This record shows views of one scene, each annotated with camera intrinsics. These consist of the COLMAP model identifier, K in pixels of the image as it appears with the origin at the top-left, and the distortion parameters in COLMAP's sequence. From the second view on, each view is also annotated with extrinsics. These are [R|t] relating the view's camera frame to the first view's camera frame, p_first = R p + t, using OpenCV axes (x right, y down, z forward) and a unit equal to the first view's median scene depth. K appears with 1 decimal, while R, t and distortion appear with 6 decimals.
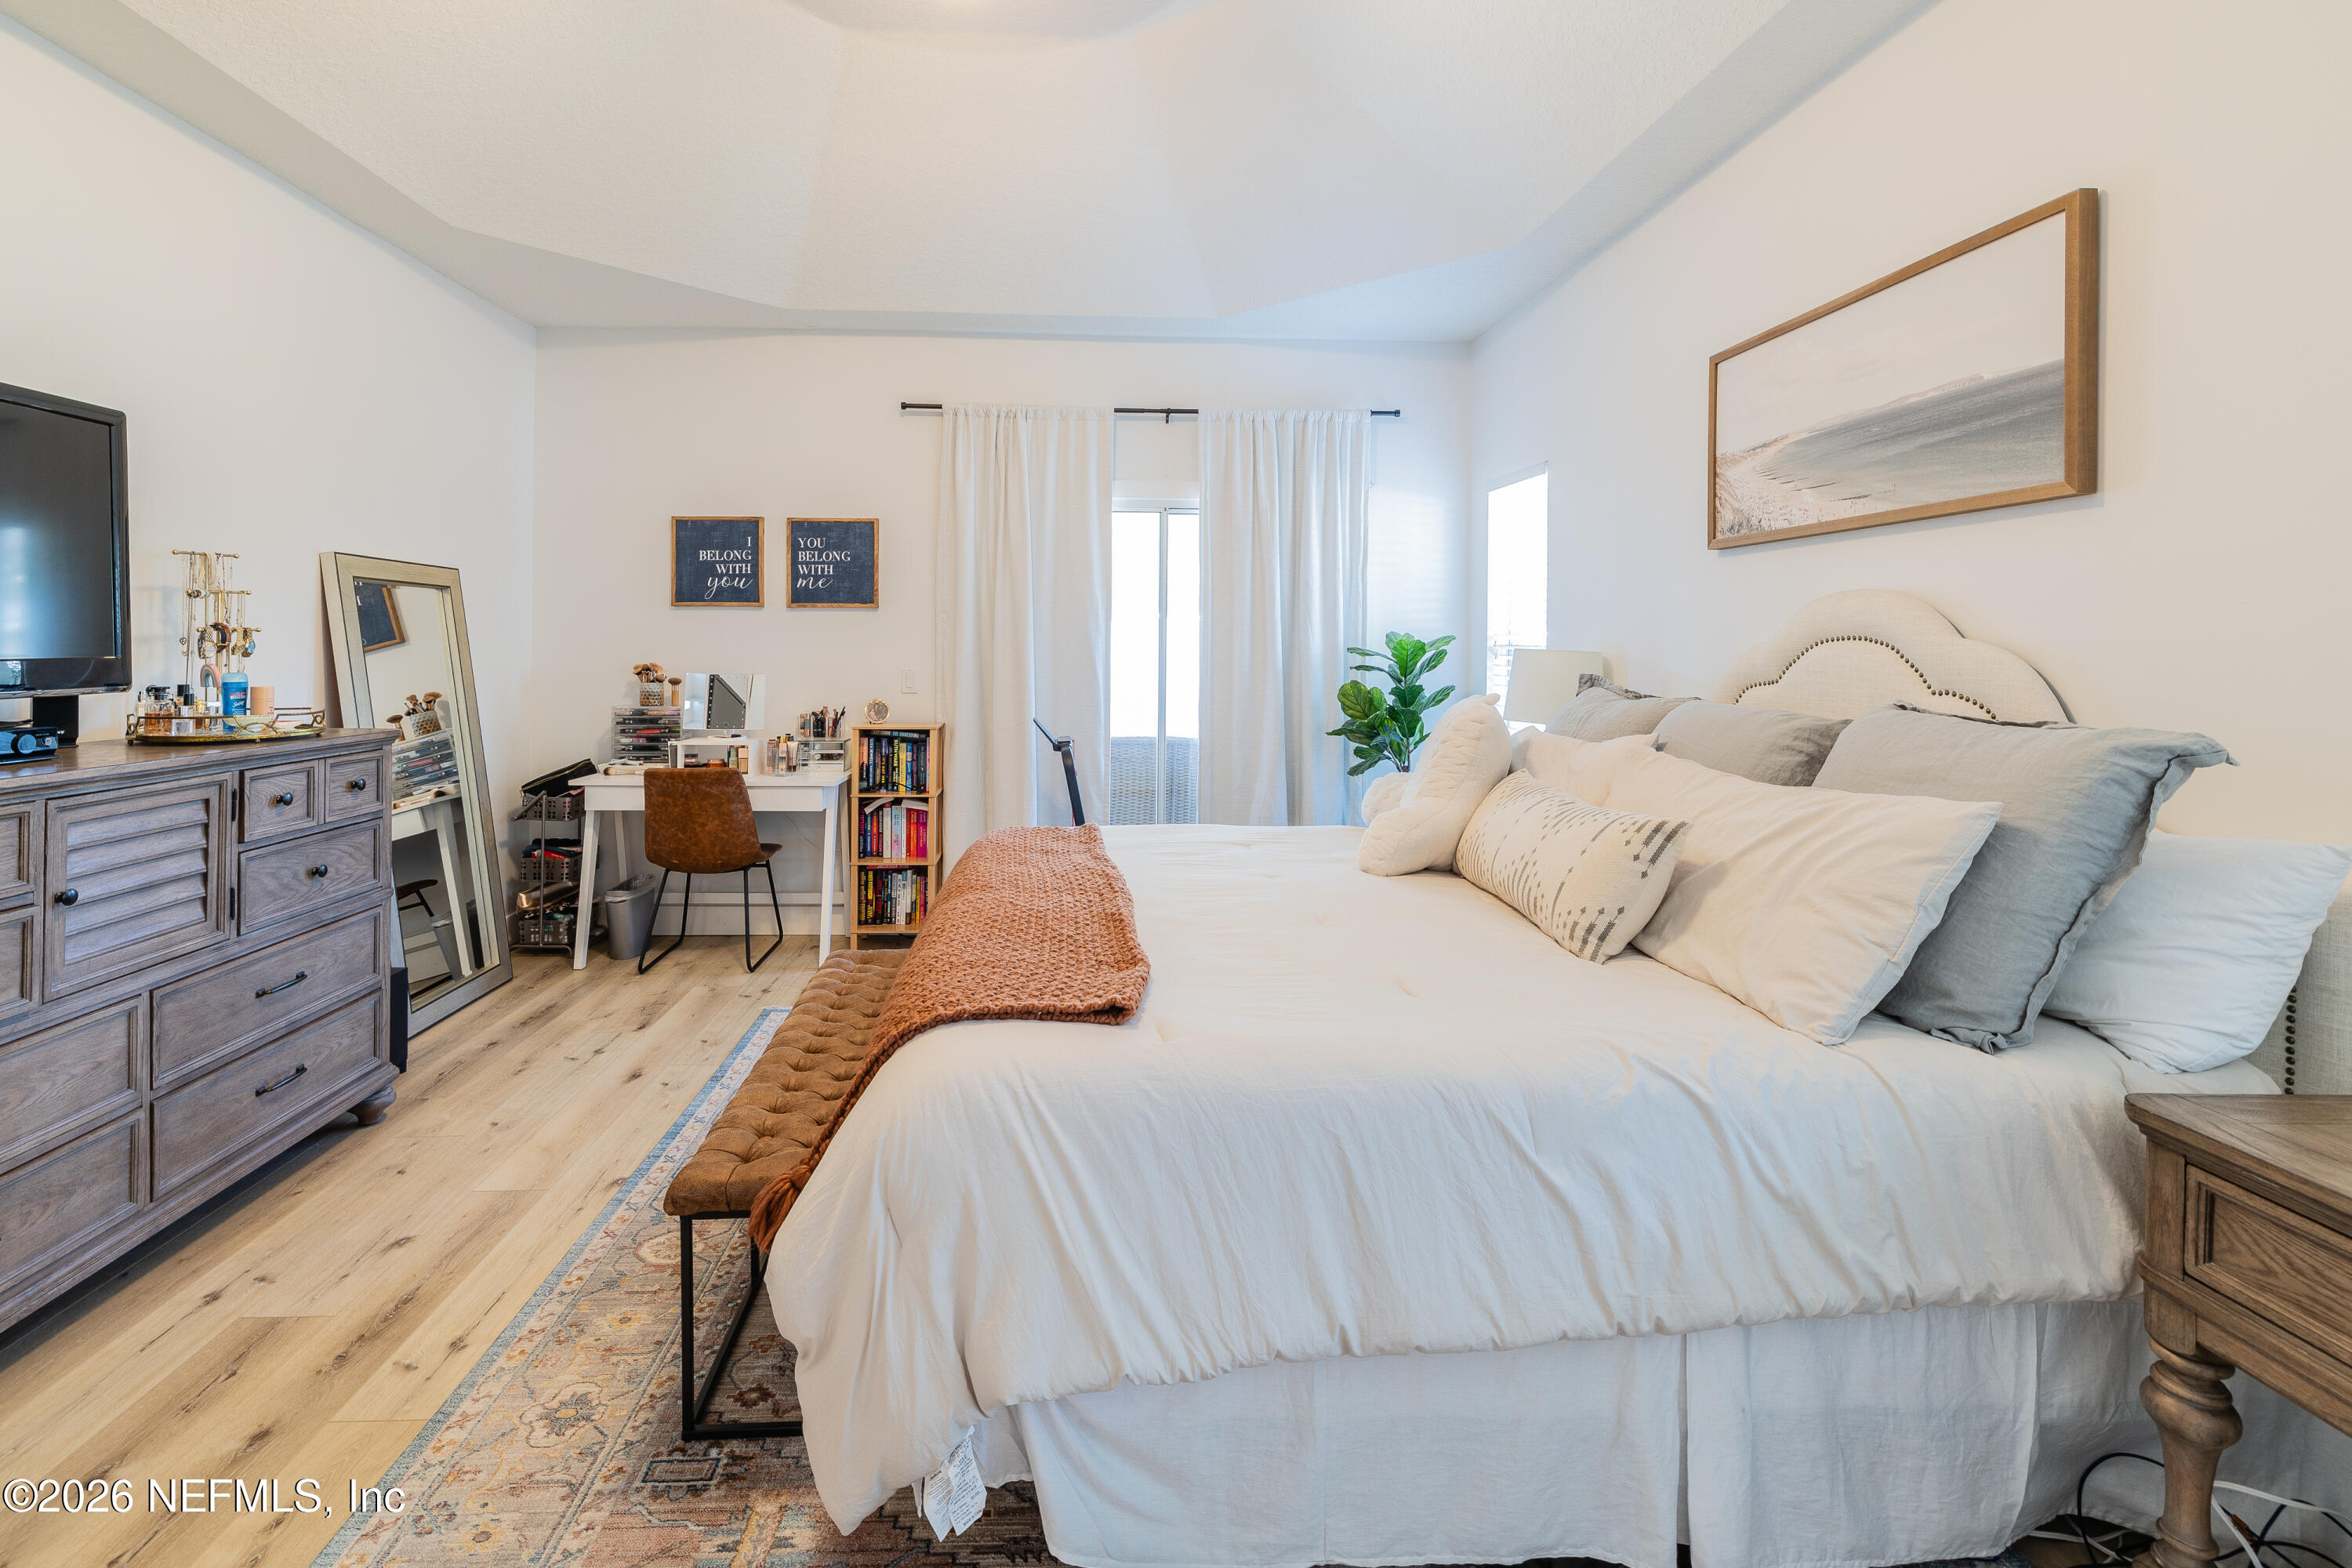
lens RADIAL K [[1040.3, 0, 1140.6], [0, 1040.3, 641.8], [0, 0, 1]] dist [-0.000638, -0.000184]
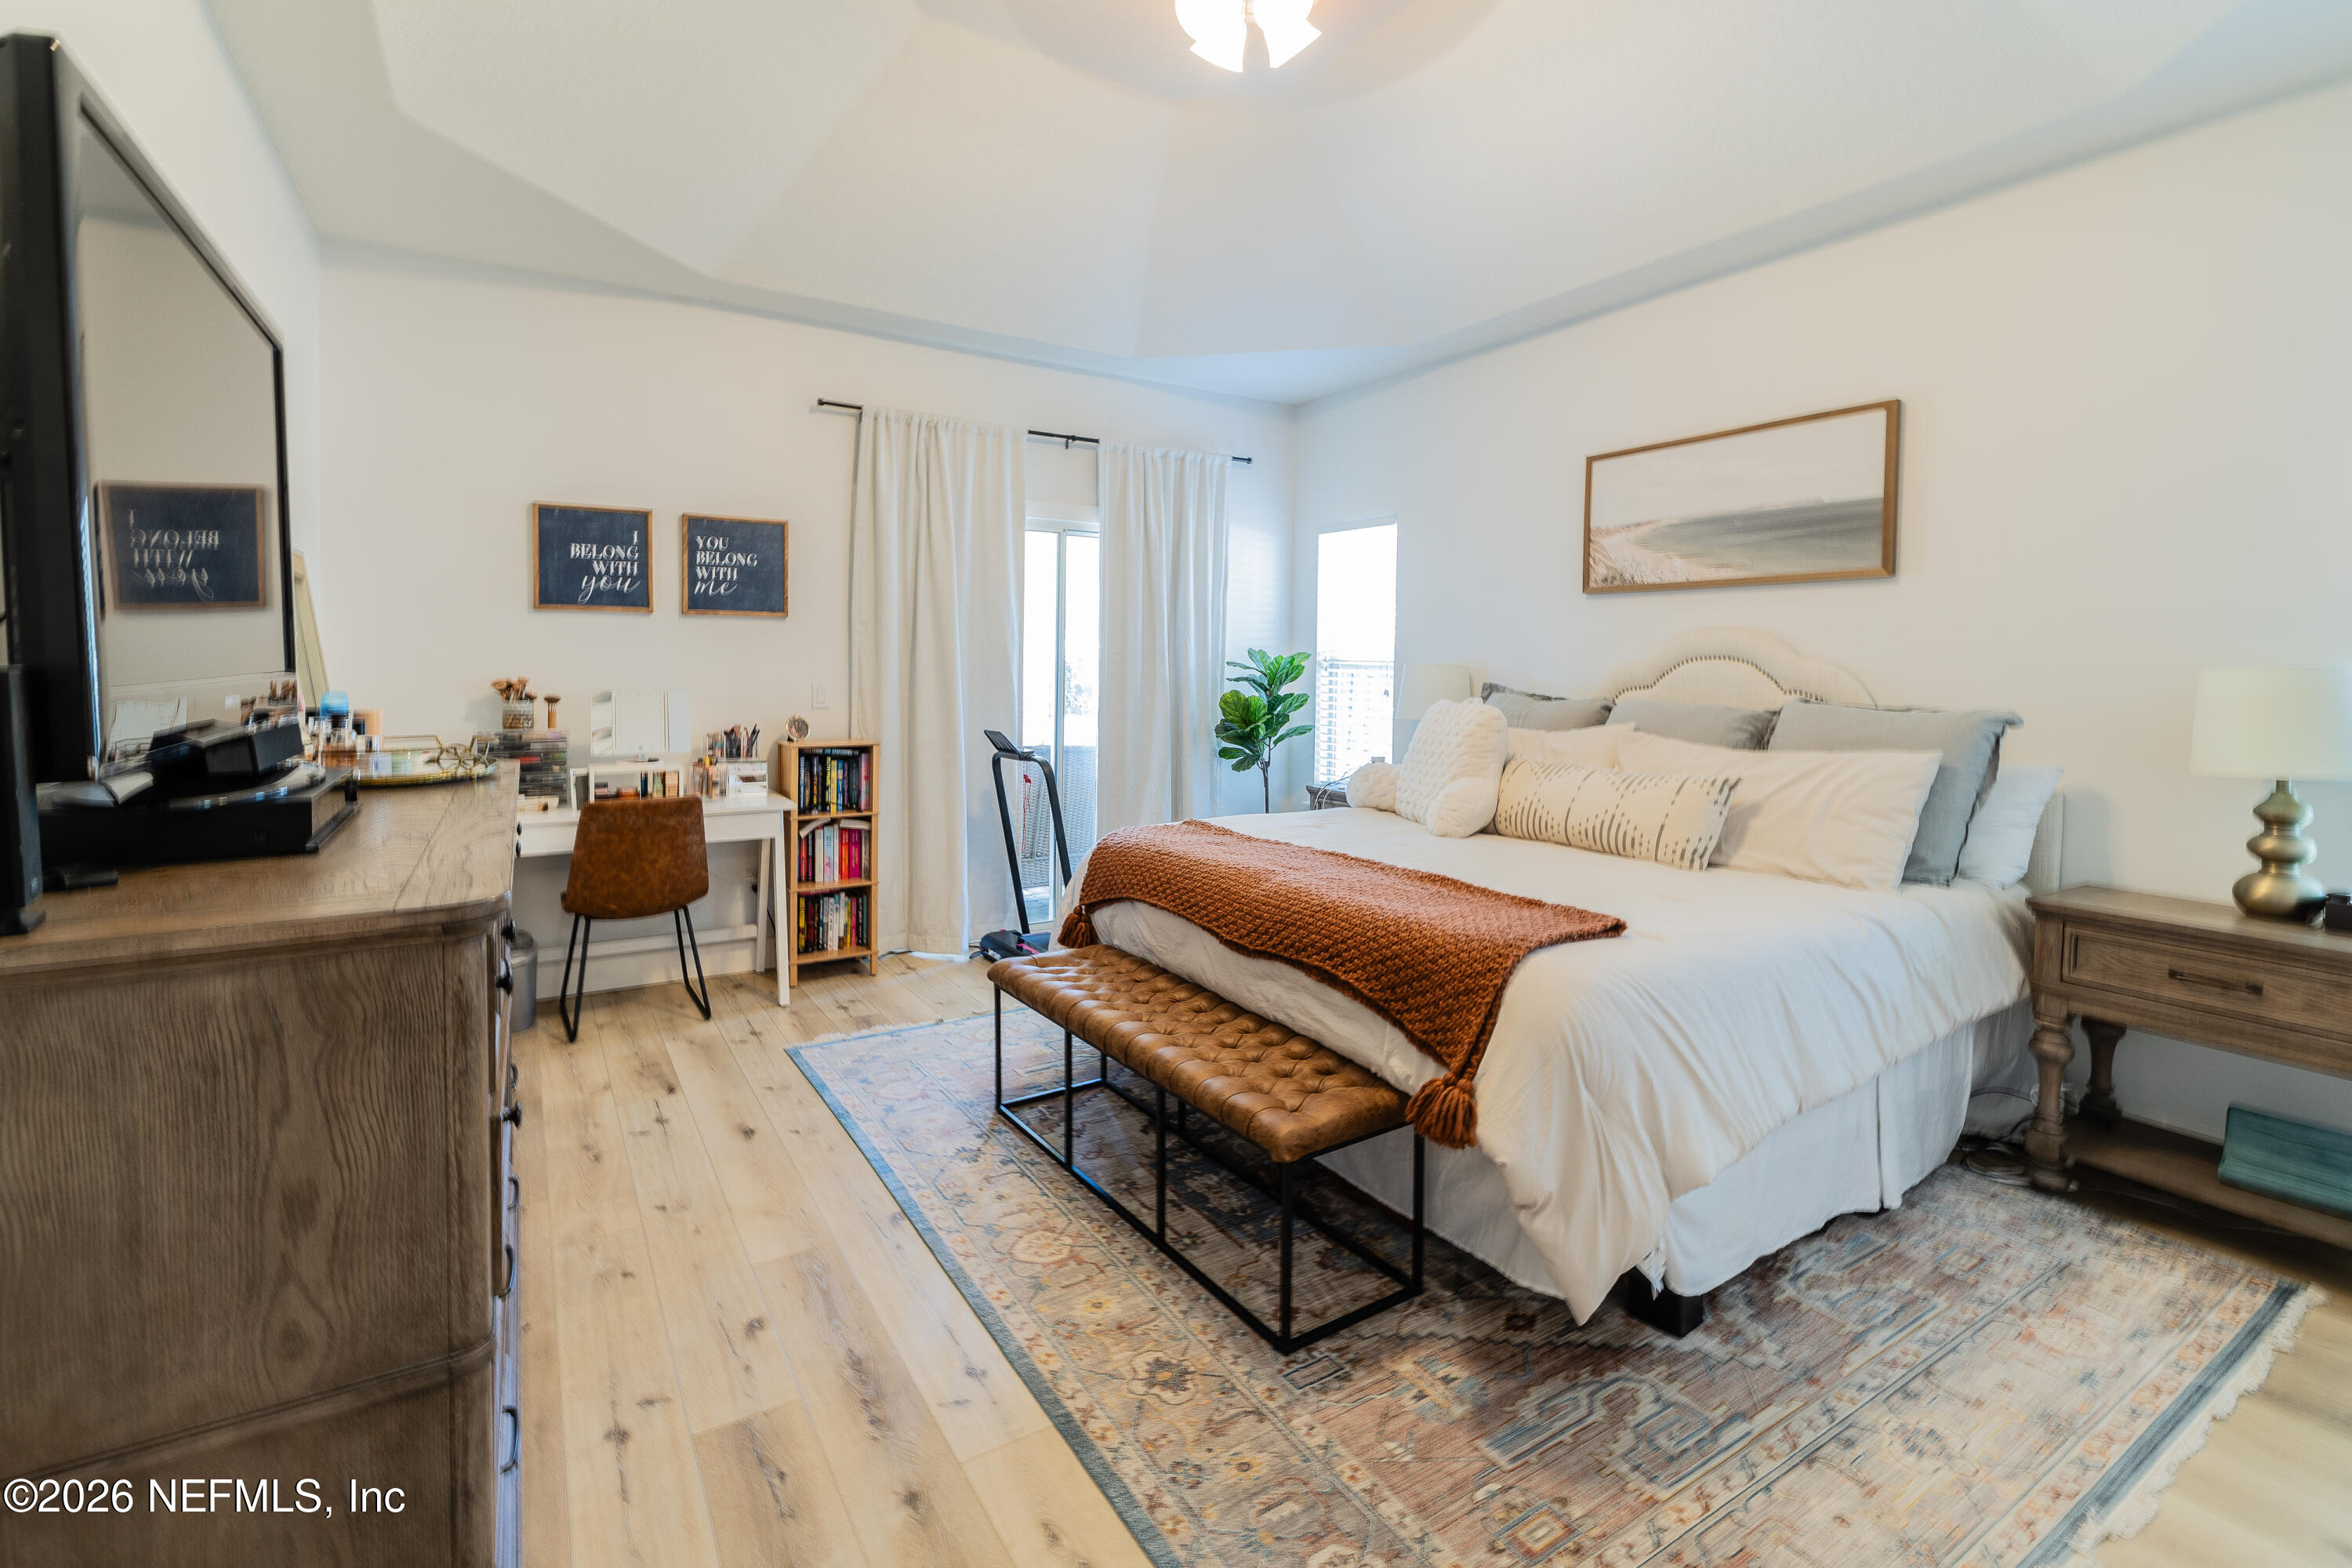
lens RADIAL K [[1015.1, 0, 1178.7], [0, 1015.1, 686.2], [0, 0, 1]] dist [-0.002200, 0.000098]
pose [[0.875701, -0.008876, 0.482773, -0.422807], [-0.006429, 0.999528, 0.030039, -0.000828], [-0.482812, -0.029409, 0.875230, 0.039345]]
